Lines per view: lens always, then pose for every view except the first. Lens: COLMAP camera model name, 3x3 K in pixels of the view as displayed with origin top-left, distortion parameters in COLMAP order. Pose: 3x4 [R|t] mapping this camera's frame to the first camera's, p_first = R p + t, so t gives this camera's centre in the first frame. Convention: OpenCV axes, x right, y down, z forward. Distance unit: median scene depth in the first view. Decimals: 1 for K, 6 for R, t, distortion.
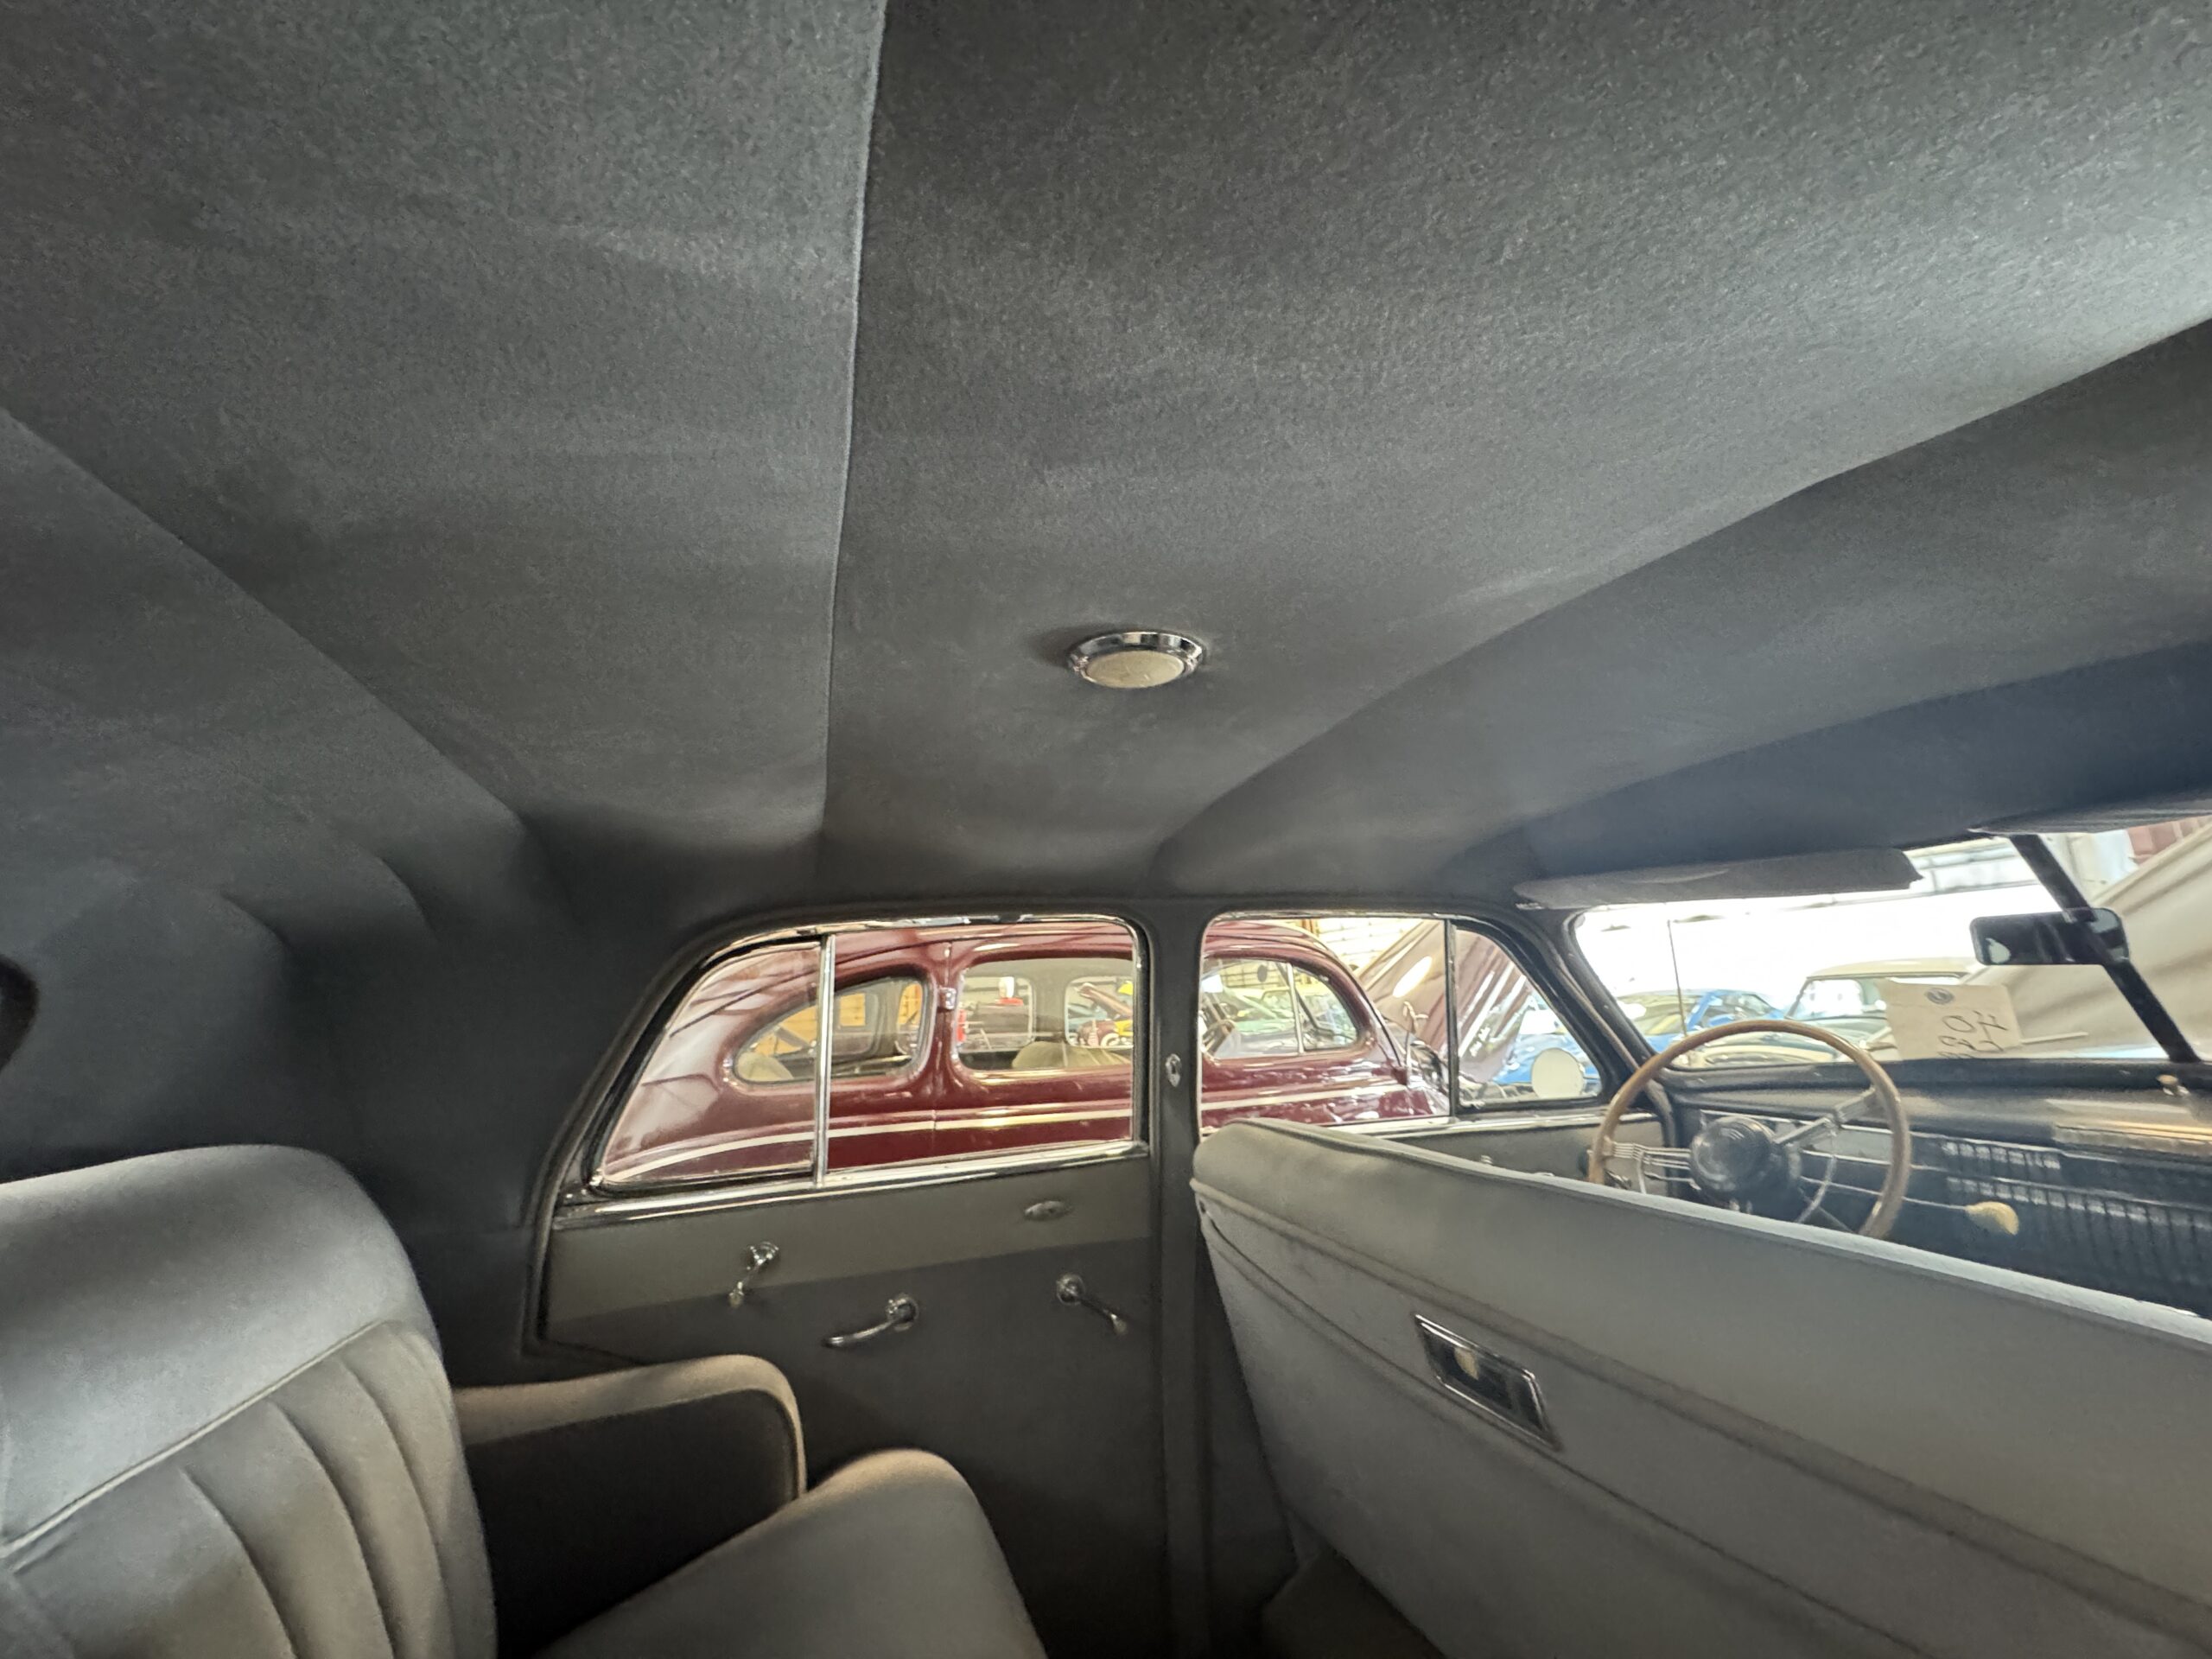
lens RADIAL K [[891.1, 0, 1106.9], [0, 891.1, 831.2], [0, 0, 1]] dist [-0.003517, 0.000289]
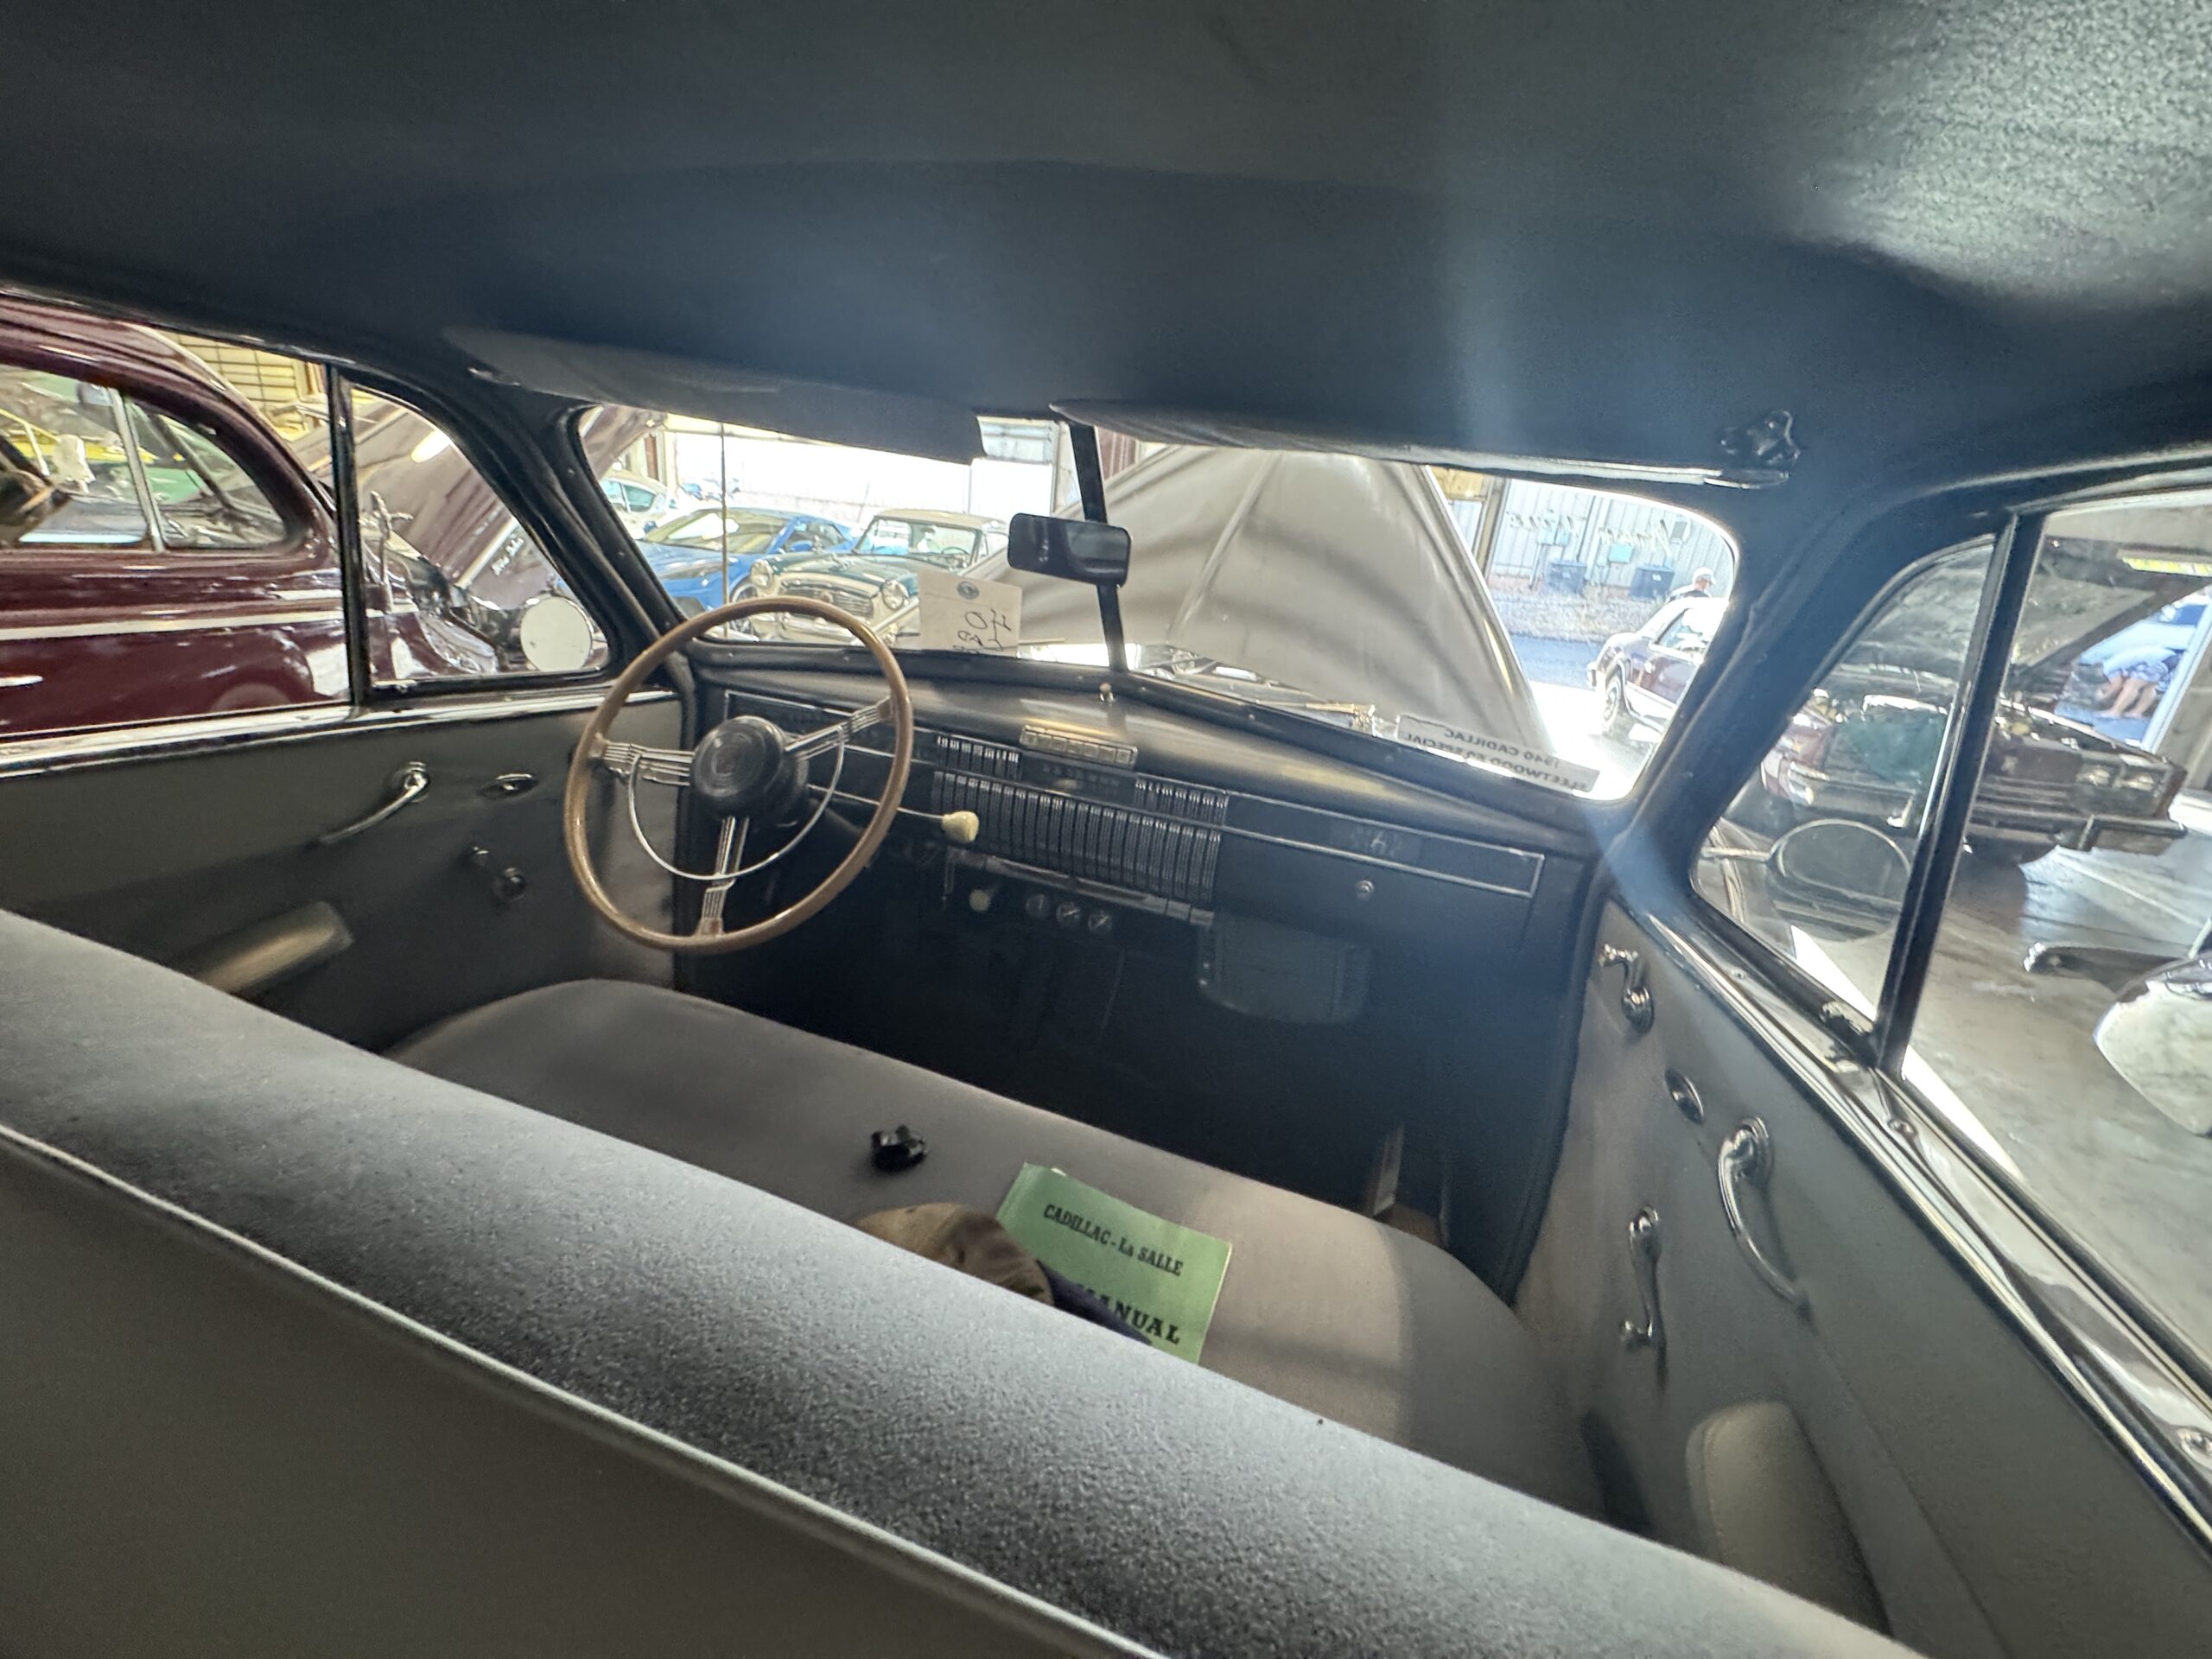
lens RADIAL K [[891.1, 0, 1106.9], [0, 891.1, 831.2], [0, 0, 1]] dist [-0.003517, 0.000289]
pose [[0.613261, -0.145486, 0.776366, 0.241507], [-0.279103, 0.879574, 0.385293, 0.007145], [-0.738927, -0.452972, 0.498803, 0.284220]]
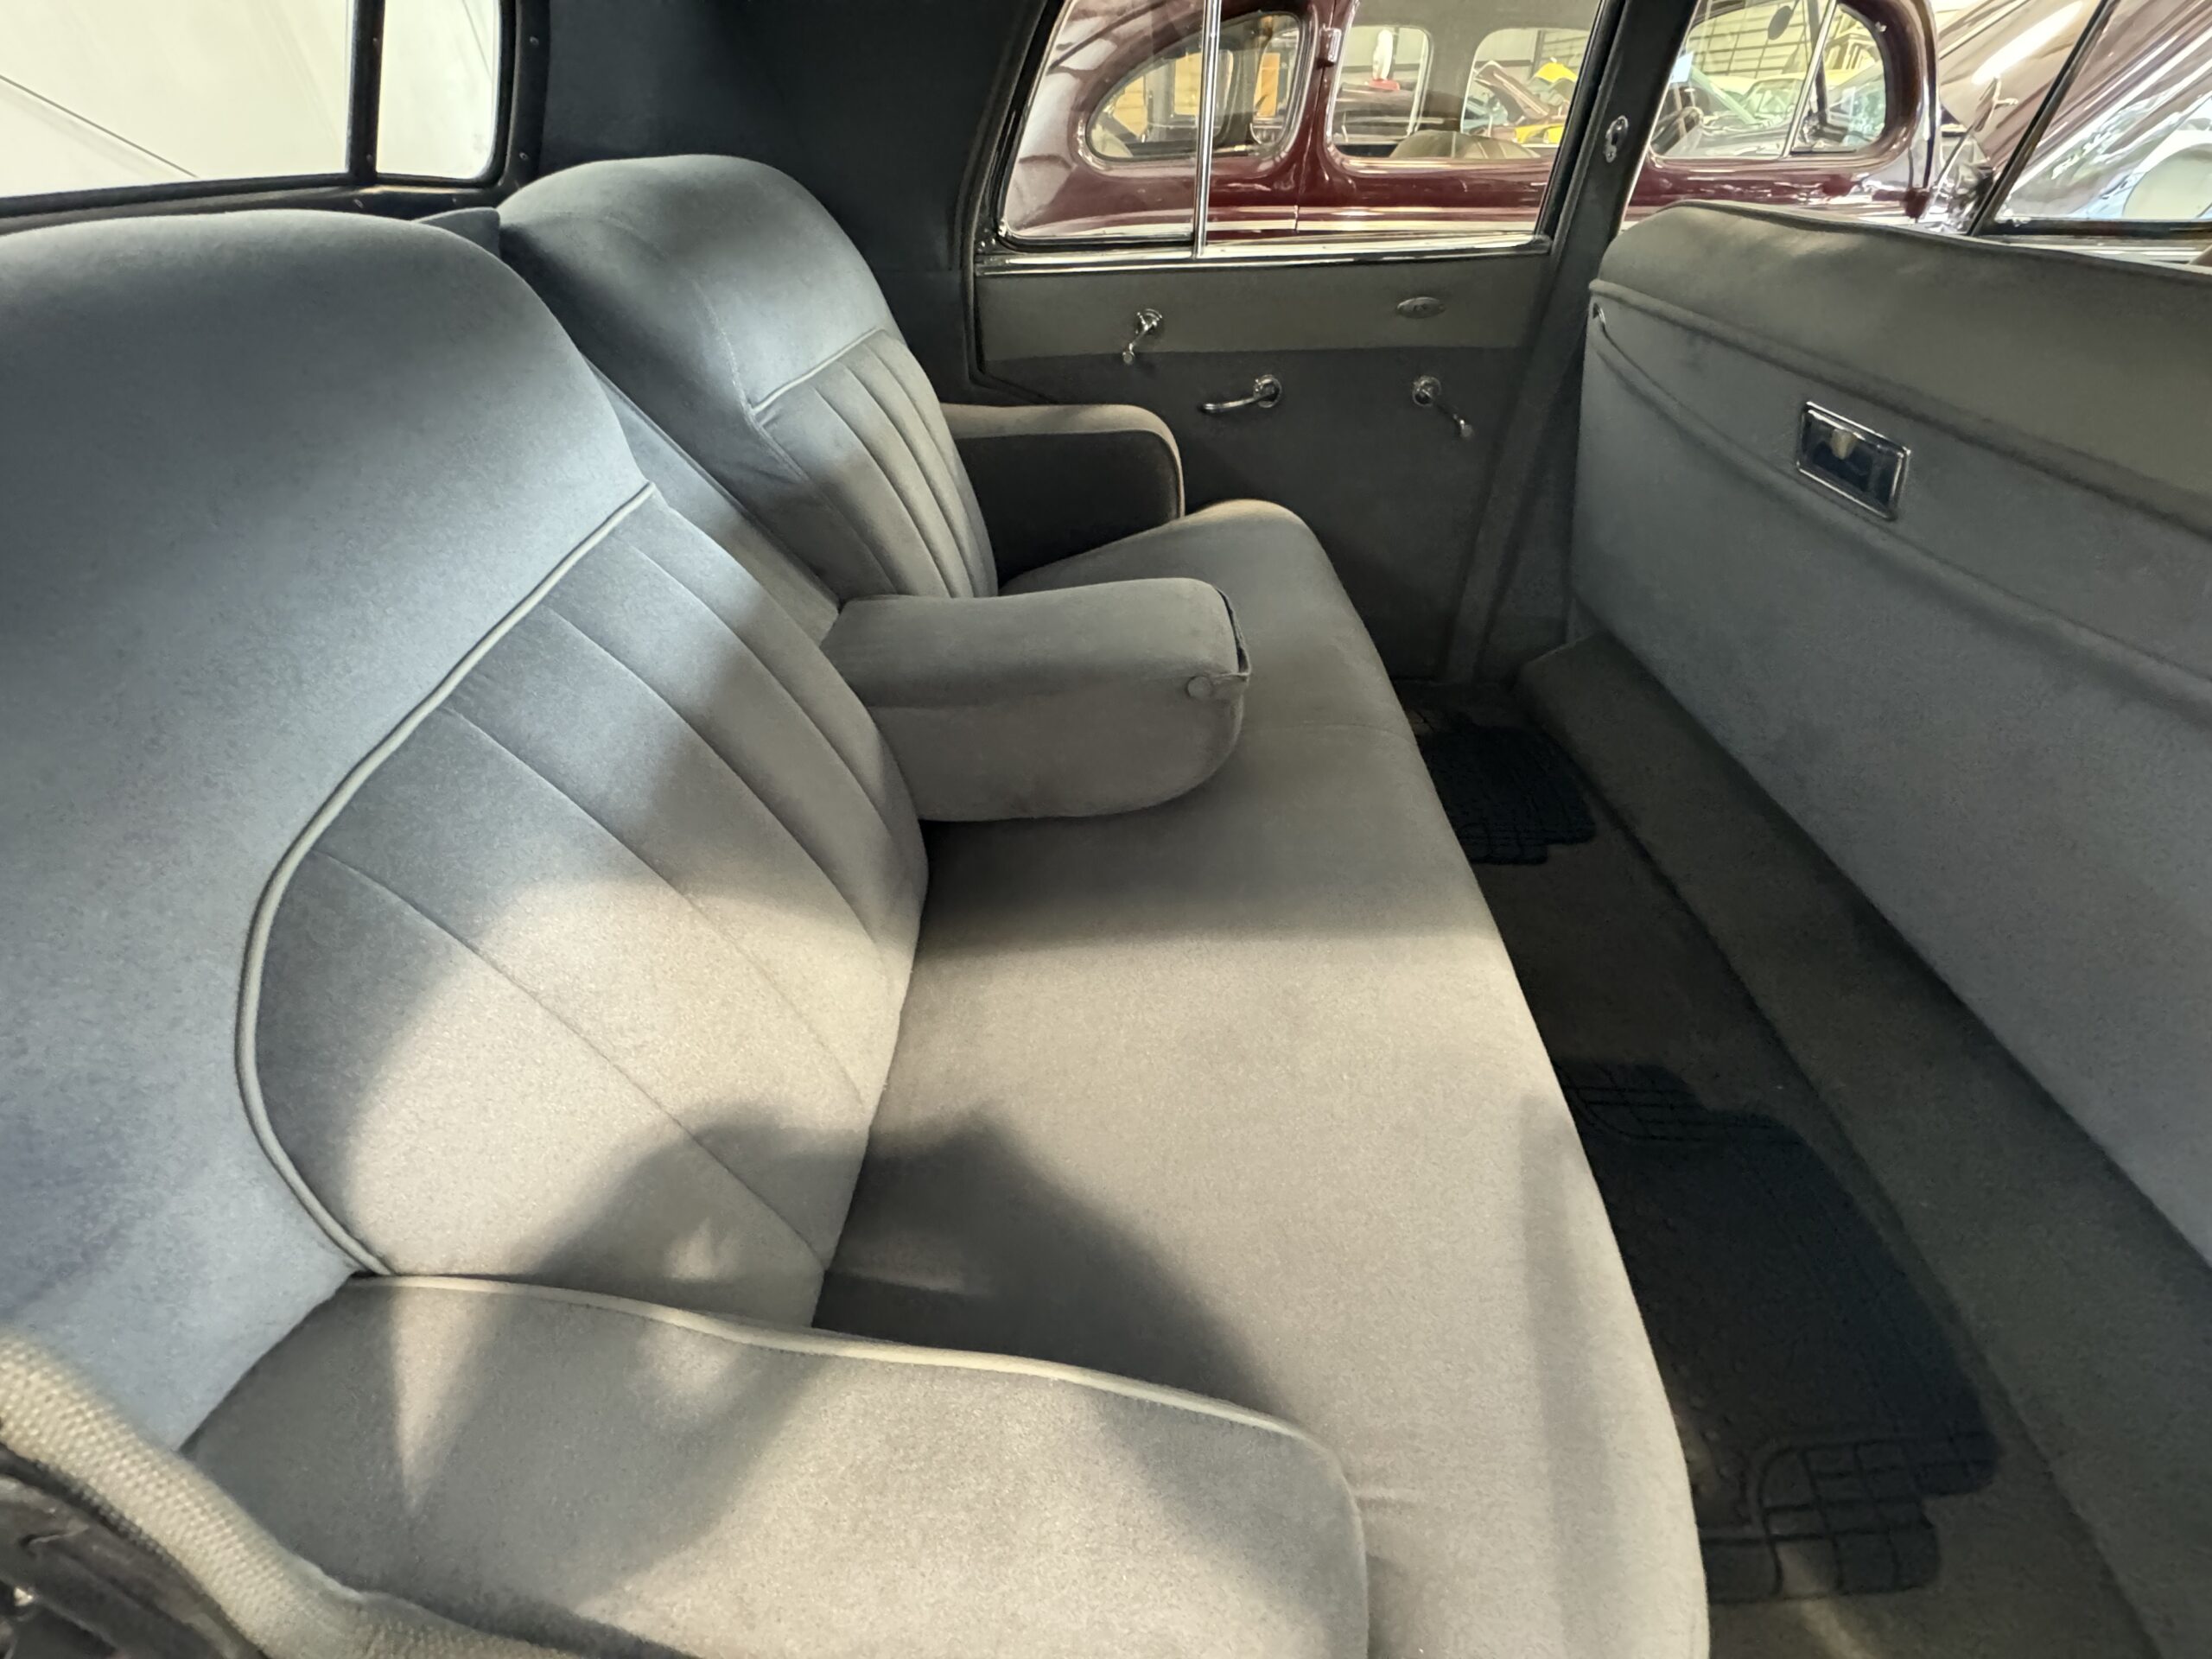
lens RADIAL K [[889.0, 0, 1102.3], [0, 889.0, 840.3], [0, 0, 1]] dist [-0.005855, -0.000016]
pose [[0.942774, 0.231797, -0.239683, -0.026252], [0.040593, 0.633697, 0.772516, 0.030576], [0.330954, -0.738037, 0.588023, -0.116538]]
